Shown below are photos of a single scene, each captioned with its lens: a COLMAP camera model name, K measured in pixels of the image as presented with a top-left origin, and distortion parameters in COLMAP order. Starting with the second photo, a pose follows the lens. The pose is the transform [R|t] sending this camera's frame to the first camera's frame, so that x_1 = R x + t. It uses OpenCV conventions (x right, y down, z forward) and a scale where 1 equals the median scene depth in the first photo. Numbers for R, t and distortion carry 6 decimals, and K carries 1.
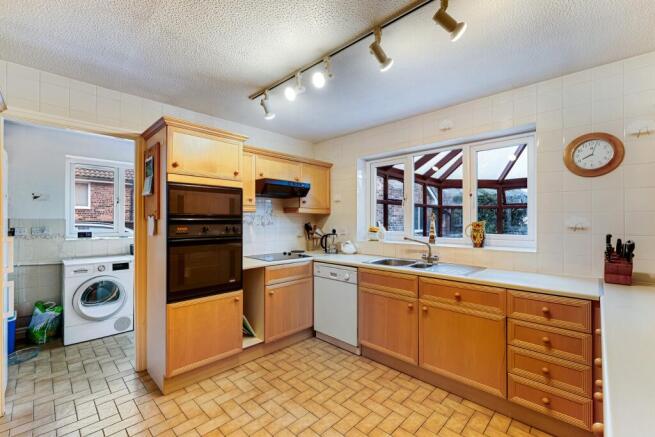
lens RADIAL K [[278.3, 0, 328.9], [0, 278.3, 222.1], [0, 0, 1]] dist [-0.006898, -0.000063]
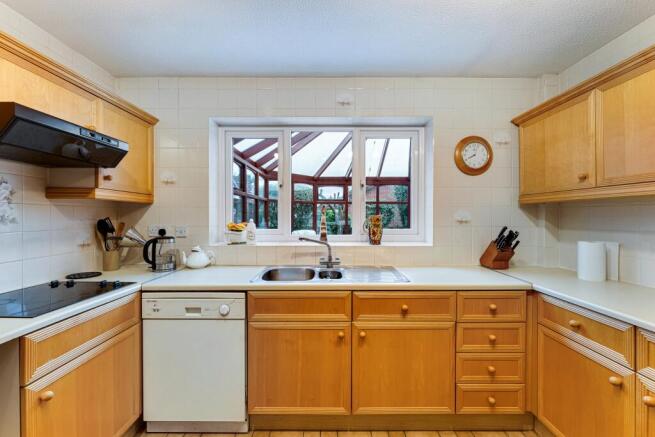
lens RADIAL K [[278.3, 0, 328.3], [0, 278.3, 218.1], [0, 0, 1]] dist [-0.006898, -0.000063]
pose [[0.722553, -0.007494, 0.691275, -0.181600], [0.004062, 0.999970, 0.006596, -0.000070], [-0.691304, -0.001958, 0.722562, 0.431637]]
